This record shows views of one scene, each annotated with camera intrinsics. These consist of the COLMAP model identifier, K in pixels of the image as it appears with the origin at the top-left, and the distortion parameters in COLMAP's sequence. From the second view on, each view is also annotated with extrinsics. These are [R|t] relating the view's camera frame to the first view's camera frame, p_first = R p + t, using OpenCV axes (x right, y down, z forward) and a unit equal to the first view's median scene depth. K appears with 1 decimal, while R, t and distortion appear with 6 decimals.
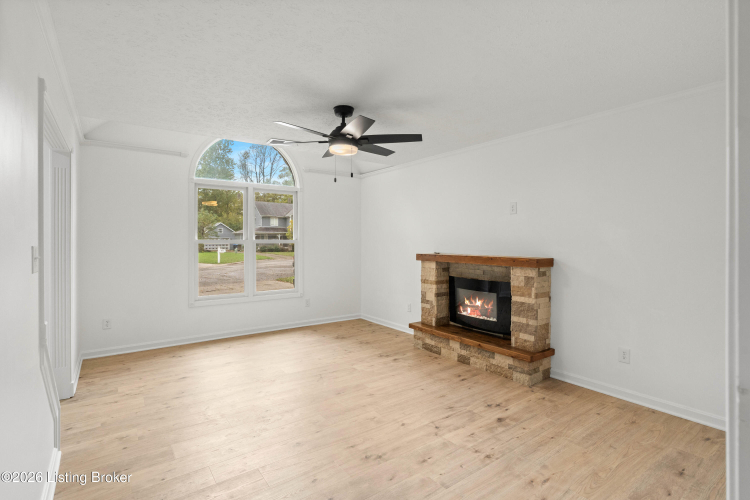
lens RADIAL K [[365.7, 0, 374.8], [0, 365.7, 247.2], [0, 0, 1]] dist [-0.001249, -0.000017]
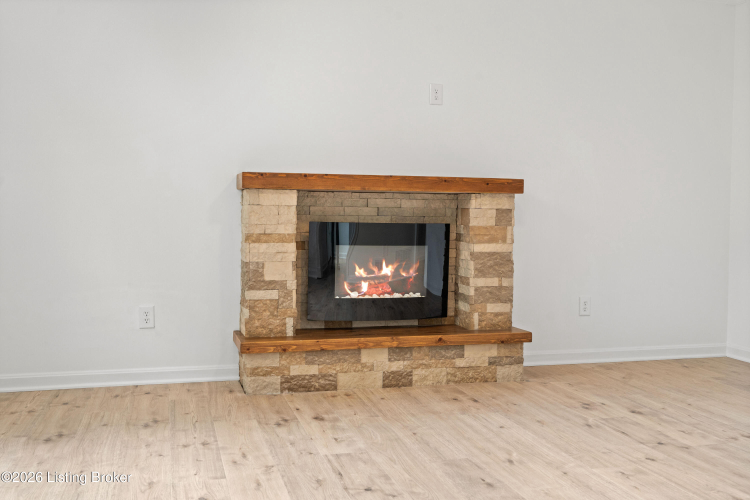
lens RADIAL K [[748.4, 0, 375.0], [0, 748.4, 248.3], [0, 0, 1]] dist [0.006233, 0.000000]
pose [[0.348158, -0.039195, 0.936616, -0.746388], [0.005074, 0.999190, 0.039928, 0.084747], [-0.937422, -0.009149, 0.348075, 0.679126]]
